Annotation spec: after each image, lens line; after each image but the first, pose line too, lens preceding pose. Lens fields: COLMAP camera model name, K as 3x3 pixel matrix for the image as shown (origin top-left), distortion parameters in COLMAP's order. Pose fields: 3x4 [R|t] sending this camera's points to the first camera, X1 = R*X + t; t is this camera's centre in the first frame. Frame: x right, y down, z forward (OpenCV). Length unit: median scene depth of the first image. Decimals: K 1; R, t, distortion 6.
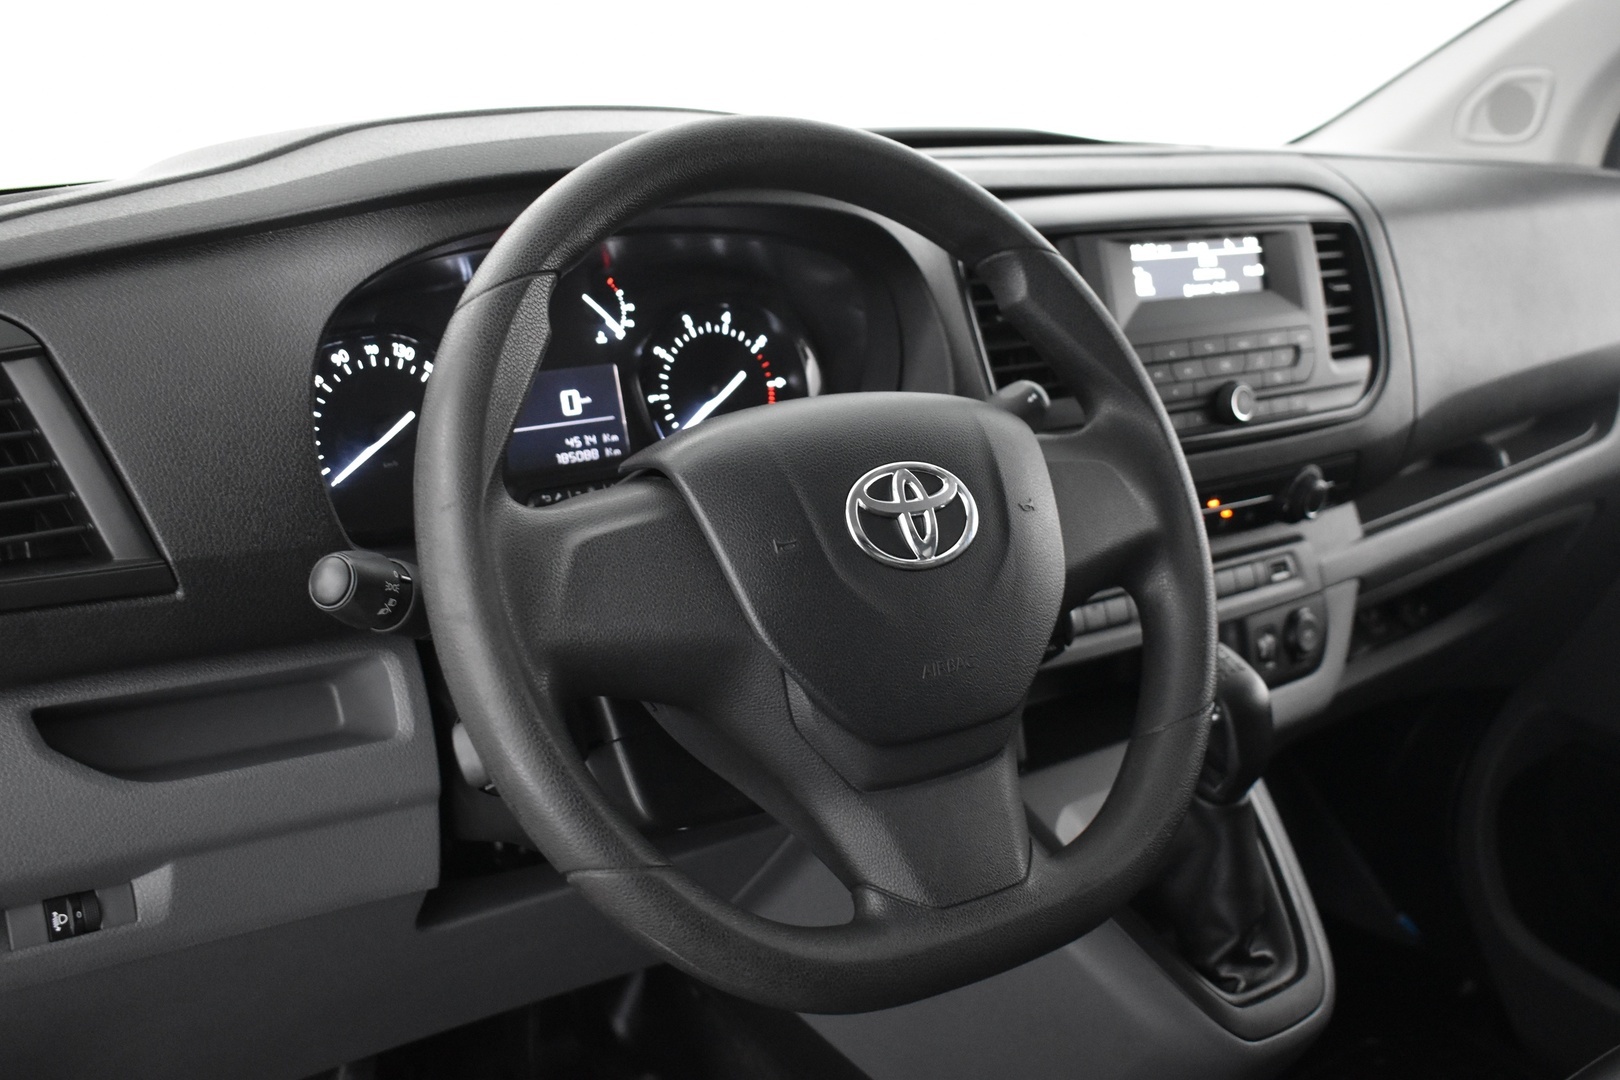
lens RADIAL K [[1779.7, 0, 812.4], [0, 1779.7, 537.4], [0, 0, 1]] dist [-0.075653, 0.000000]
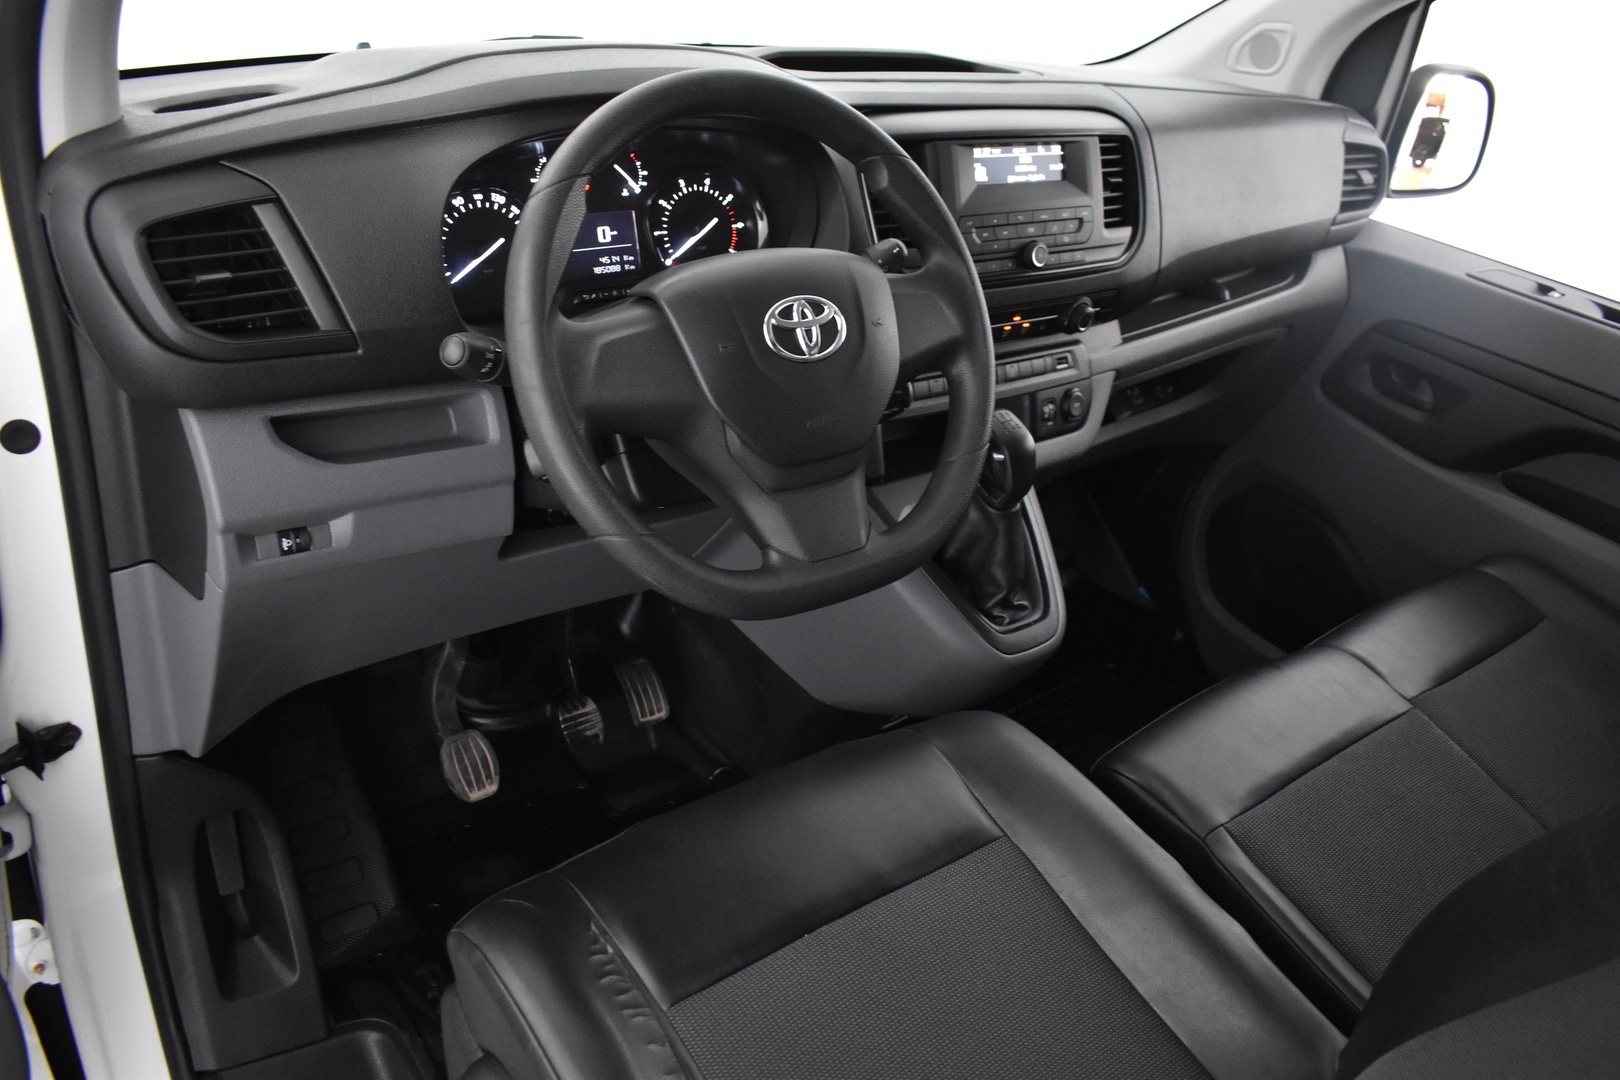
lens RADIAL K [[1297.1, 0, 812.6], [0, 1297.1, 532.2], [0, 0, 1]] dist [-0.093660, 0.005437]
pose [[0.998102, 0.054761, 0.028185, 0.029661], [-0.058961, 0.981843, 0.180298, -0.033293], [-0.017800, -0.181618, 0.983208, -0.165469]]
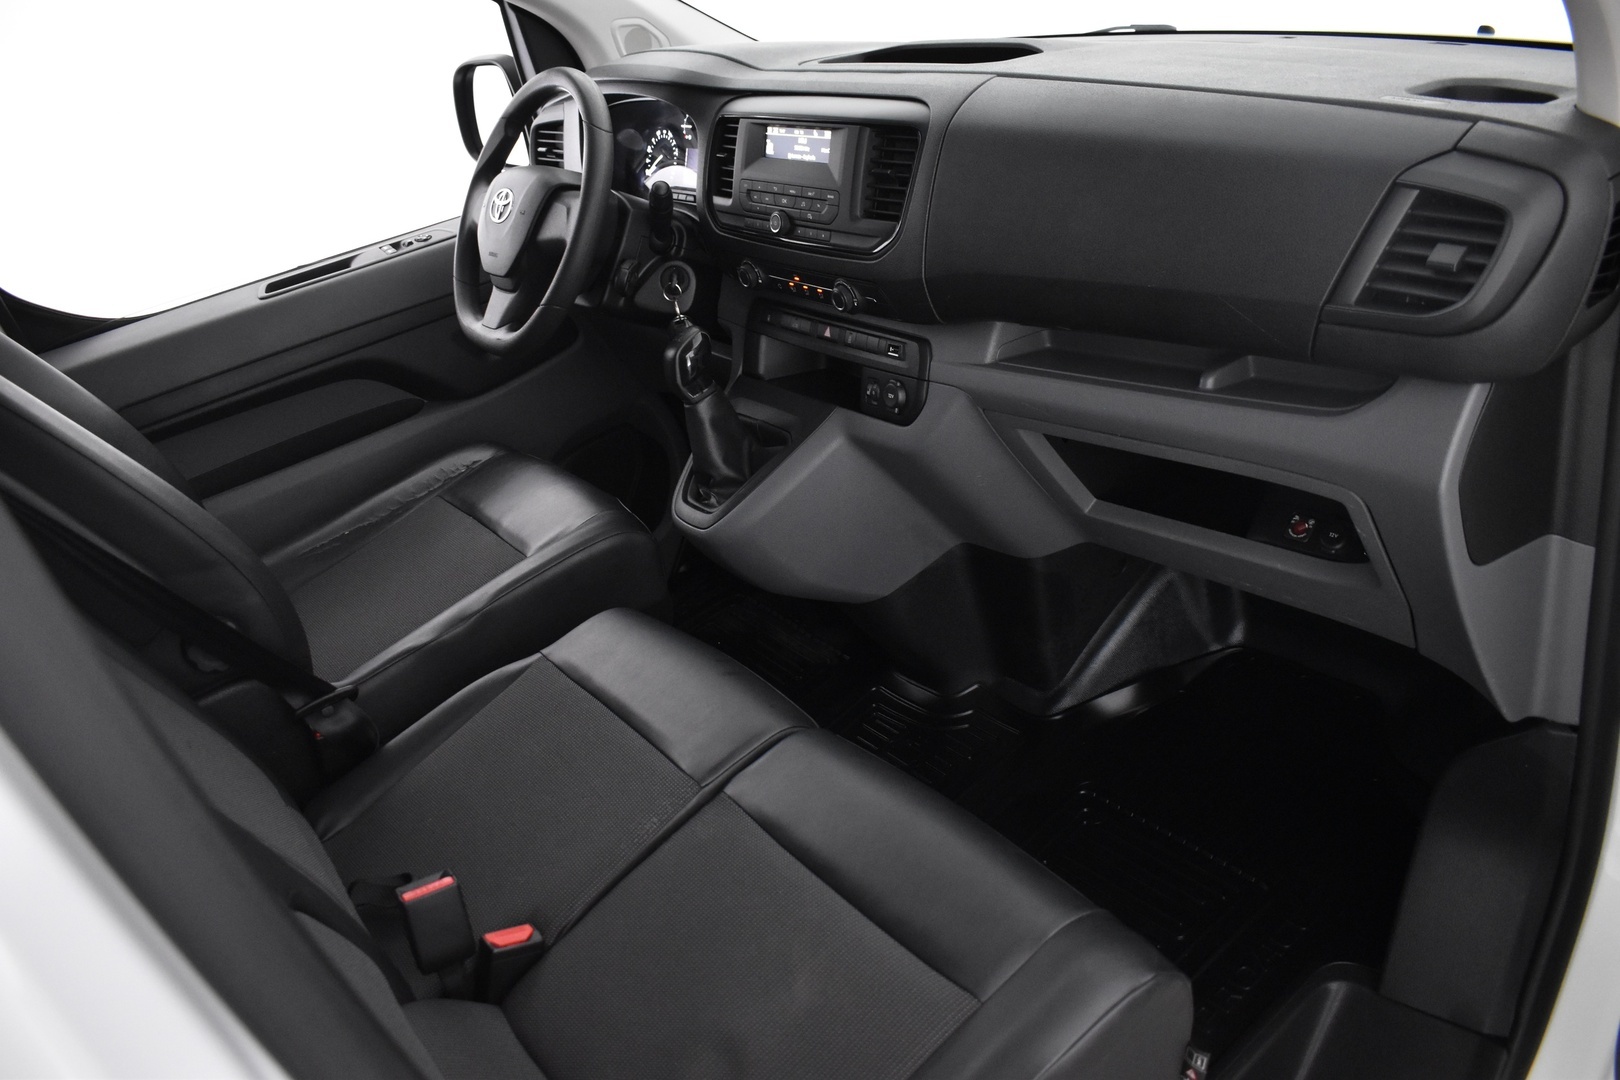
lens RADIAL K [[1297.1, 0, 811.5], [0, 1297.1, 539.1], [0, 0, 1]] dist [-0.093660, 0.005437]
pose [[-0.050245, 0.405302, -0.912801, 1.752744], [-0.147431, 0.900933, 0.408148, -0.365017], [0.987795, 0.155082, 0.014487, 1.192400]]
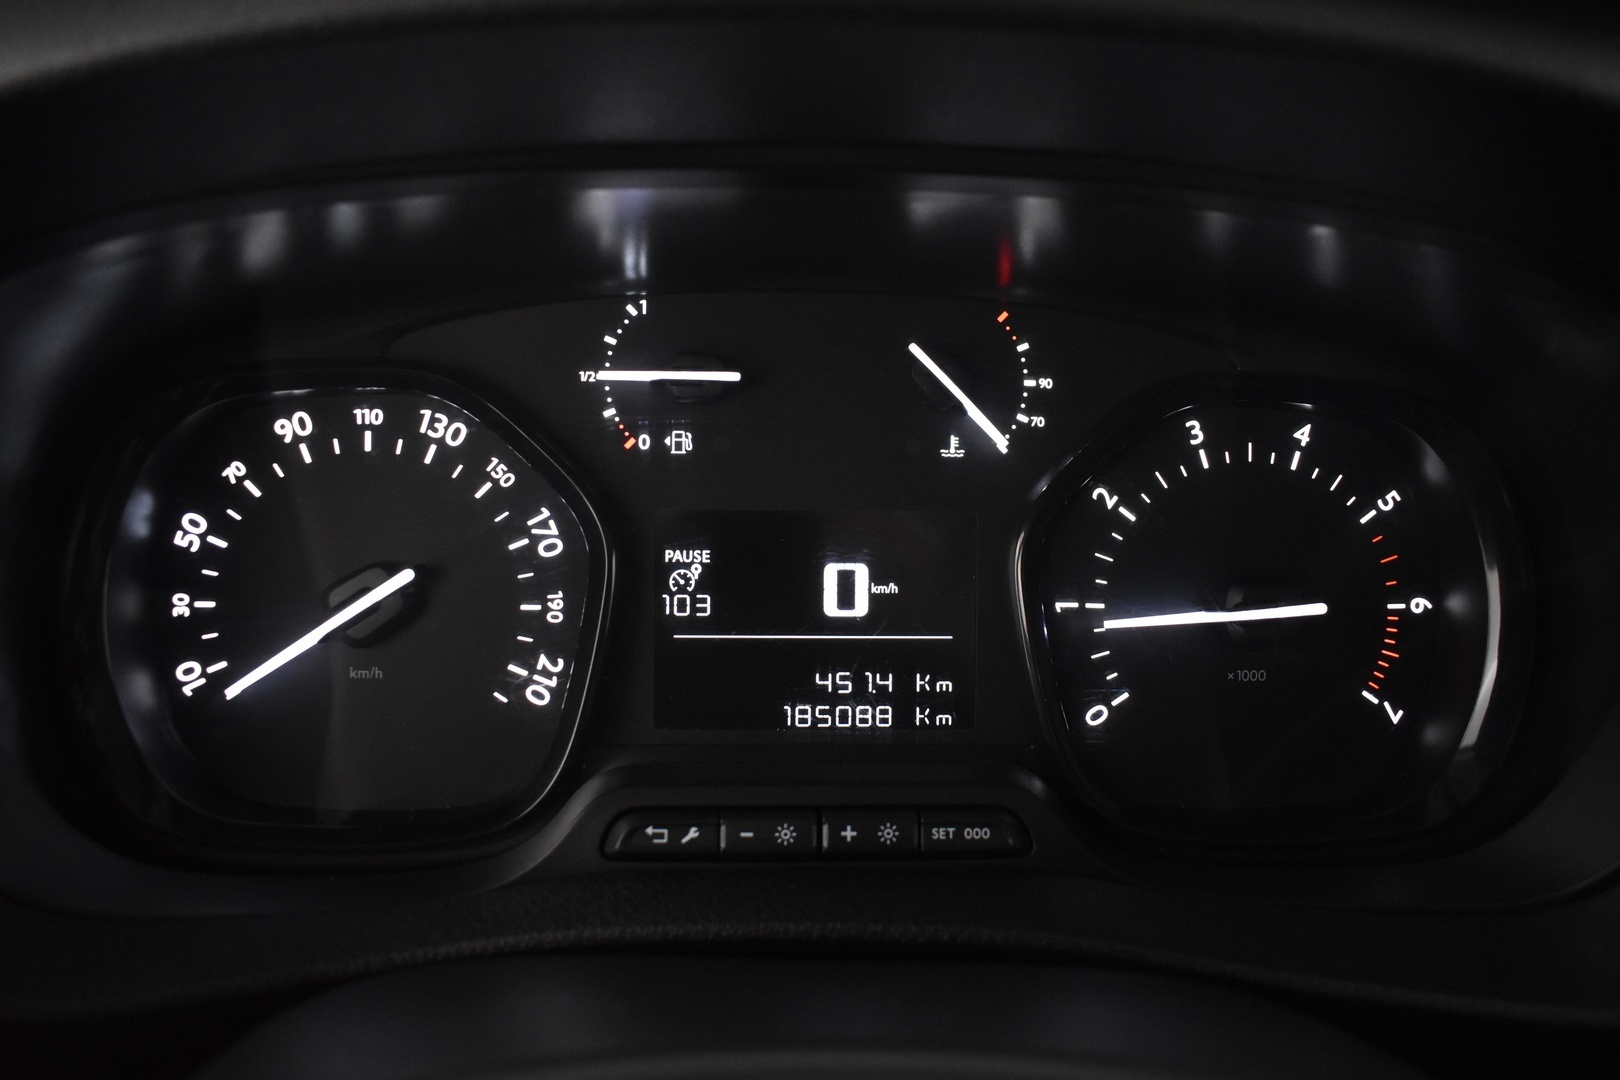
lens RADIAL K [[1297.1, 0, 808.0], [0, 1297.1, 537.4], [0, 0, 1]] dist [-0.093660, 0.005437]
pose [[0.823943, 0.167510, -0.541348, 0.023207], [-0.162709, 0.985018, 0.057148, -0.103959], [0.542811, 0.040995, 0.838854, 0.728389]]
